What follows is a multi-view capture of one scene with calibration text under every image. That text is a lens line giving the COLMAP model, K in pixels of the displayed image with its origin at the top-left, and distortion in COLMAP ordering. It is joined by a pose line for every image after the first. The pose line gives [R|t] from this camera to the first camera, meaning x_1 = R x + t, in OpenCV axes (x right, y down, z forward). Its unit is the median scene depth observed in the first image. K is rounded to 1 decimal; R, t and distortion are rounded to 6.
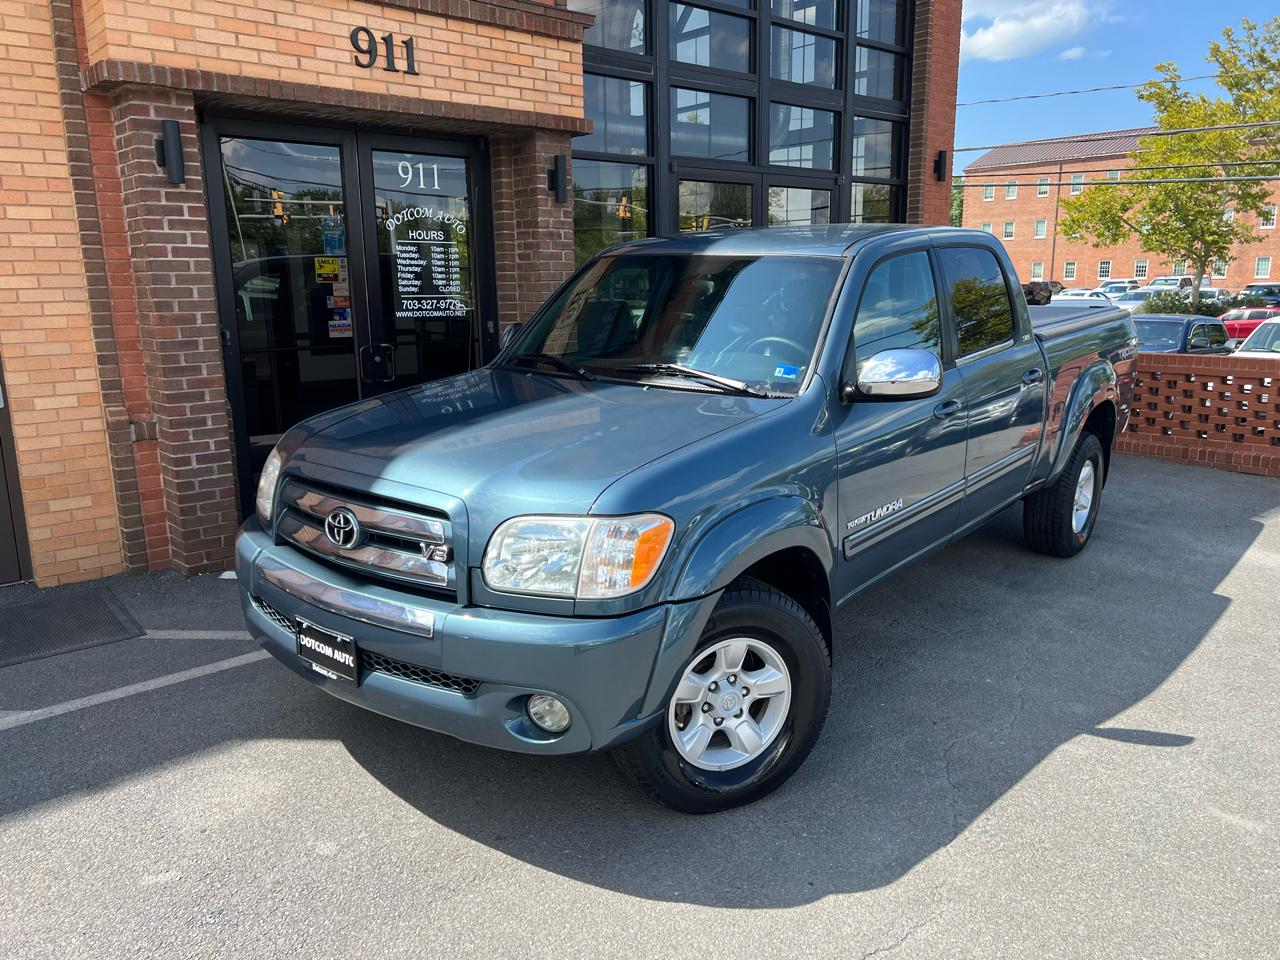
lens RADIAL K [[966.7, 0, 641.0], [0, 966.7, 484.9], [0, 0, 1]] dist [0.045760, -0.052630]
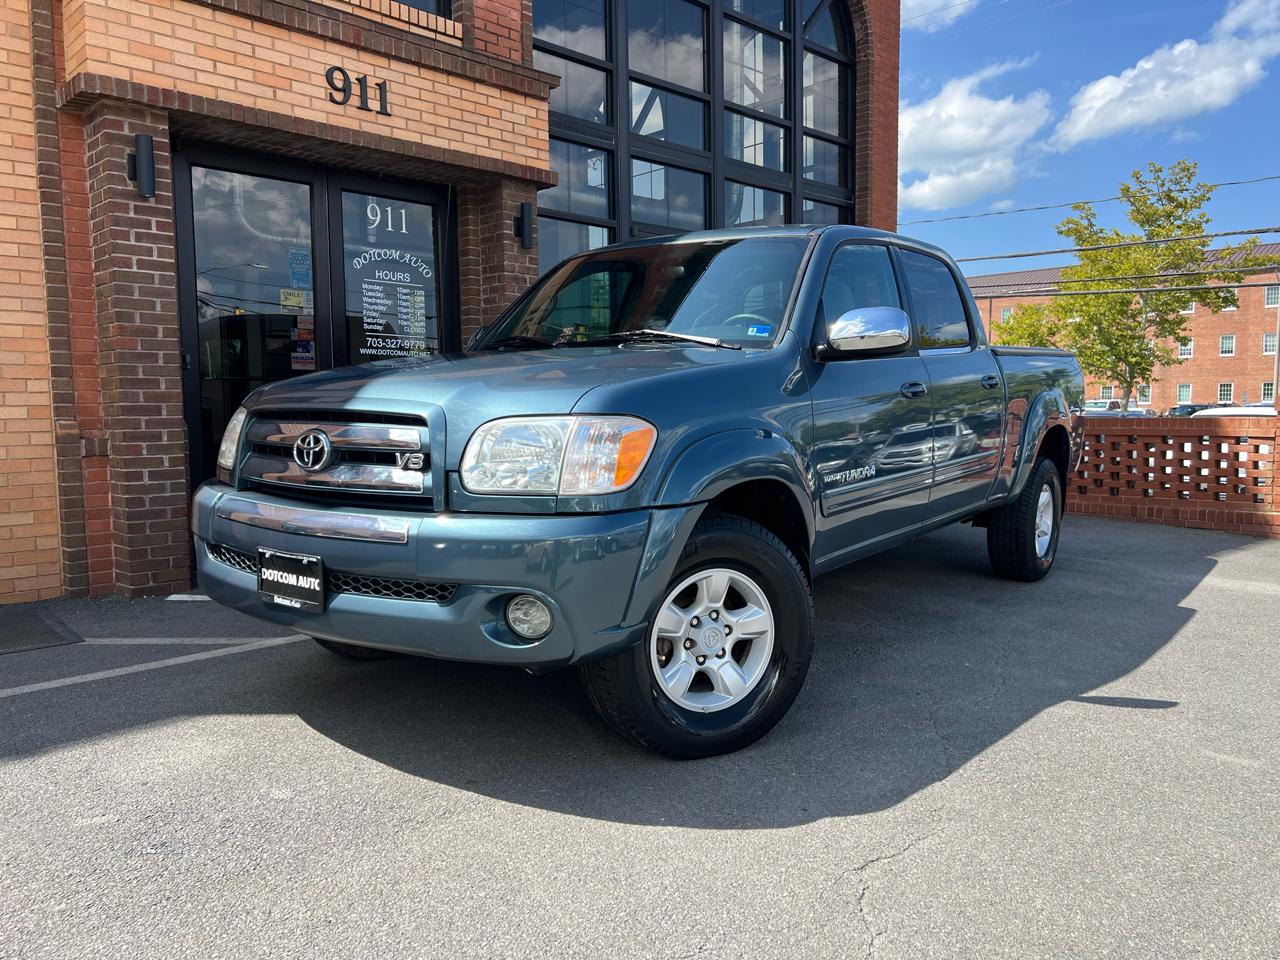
lens RADIAL K [[966.7, 0, 644.5], [0, 966.7, 480.9], [0, 0, 1]] dist [0.045760, -0.052630]
pose [[0.998593, -0.001424, 0.053000, -0.014230], [0.008631, 0.990673, -0.135988, 0.104847], [-0.052312, 0.136254, 0.989292, 0.014735]]
